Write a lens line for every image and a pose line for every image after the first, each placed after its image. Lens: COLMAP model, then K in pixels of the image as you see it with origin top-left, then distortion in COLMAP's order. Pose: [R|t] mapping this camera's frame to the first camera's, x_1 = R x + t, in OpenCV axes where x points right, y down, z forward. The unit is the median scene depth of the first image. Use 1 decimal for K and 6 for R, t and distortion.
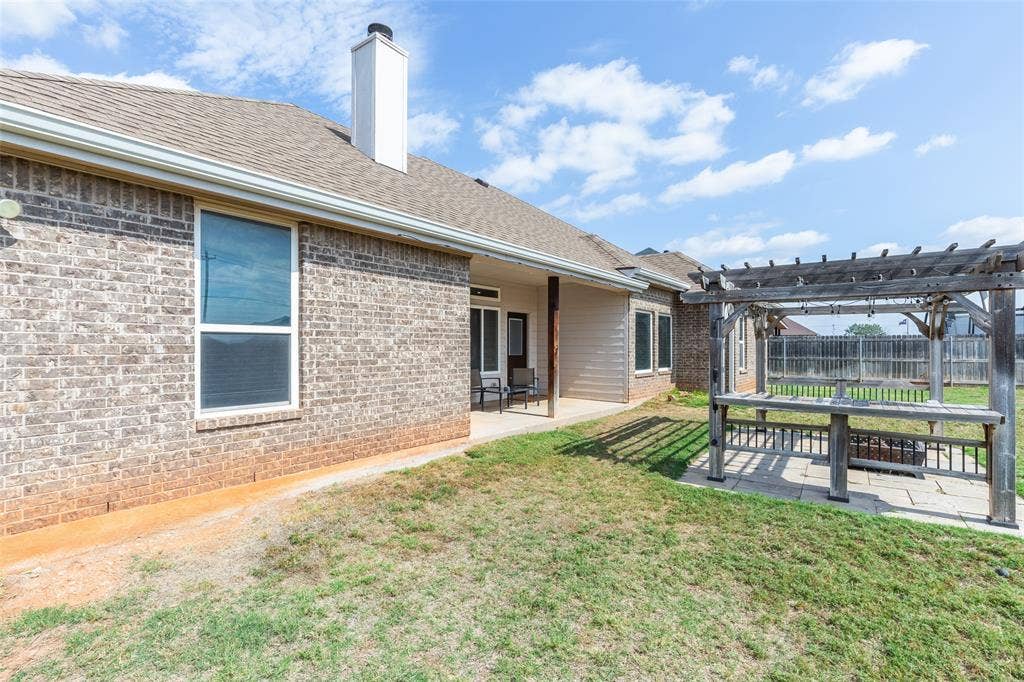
lens RADIAL K [[474.1, 0, 508.0], [0, 474.1, 338.8], [0, 0, 1]] dist [-0.001744, 0.000010]
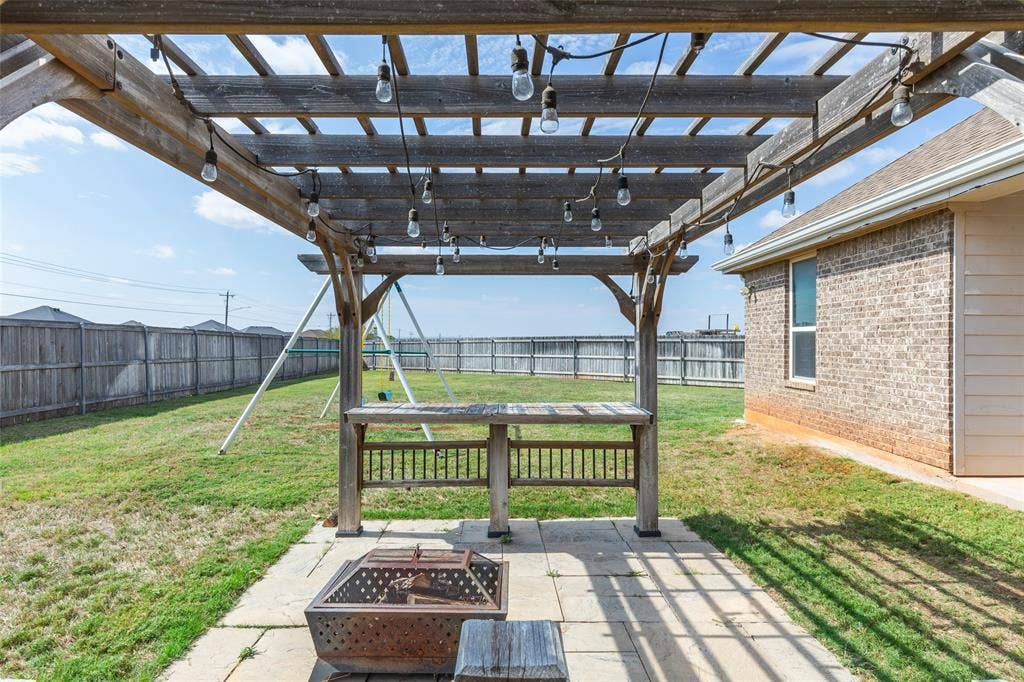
lens RADIAL K [[561.2, 0, 509.1], [0, 561.2, 345.0], [0, 0, 1]] dist [0.004894, 0.000501]
pose [[-0.810107, 0.000477, -0.586282, 1.024969], [0.006093, 0.999953, -0.007606, 0.030854], [0.586250, -0.009734, -0.810072, 1.468924]]
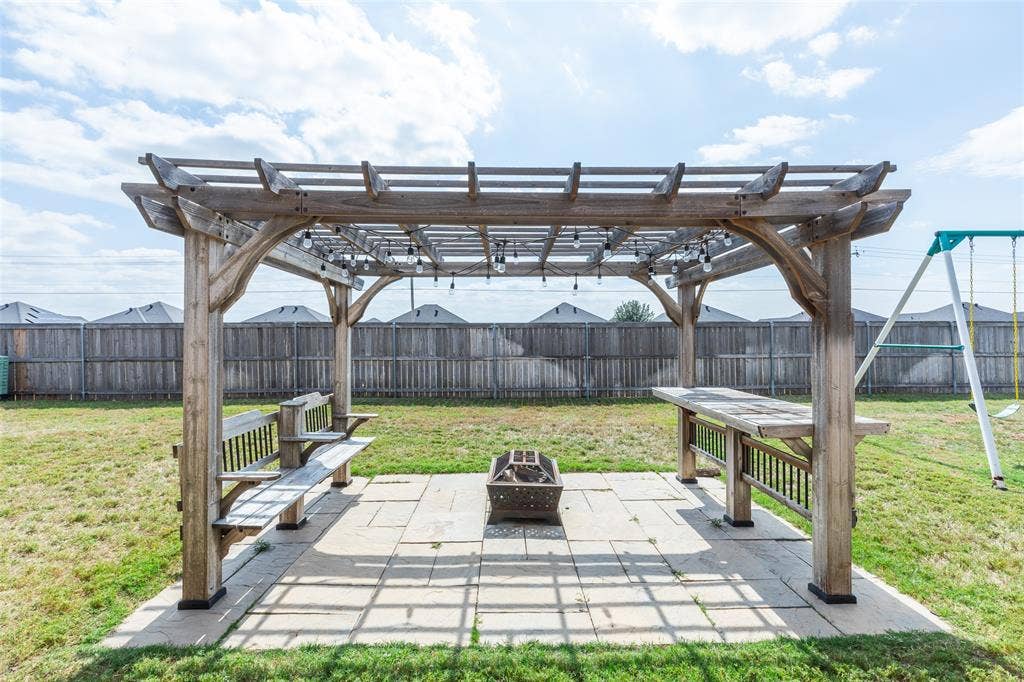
lens RADIAL K [[474.1, 0, 511.8], [0, 474.1, 340.9], [0, 0, 1]] dist [-0.001744, 0.000010]
pose [[-0.607714, 0.003154, 0.794150, 0.237063], [-0.002725, 0.999978, -0.006056, 0.030448], [-0.794151, -0.005844, -0.607692, 1.502746]]
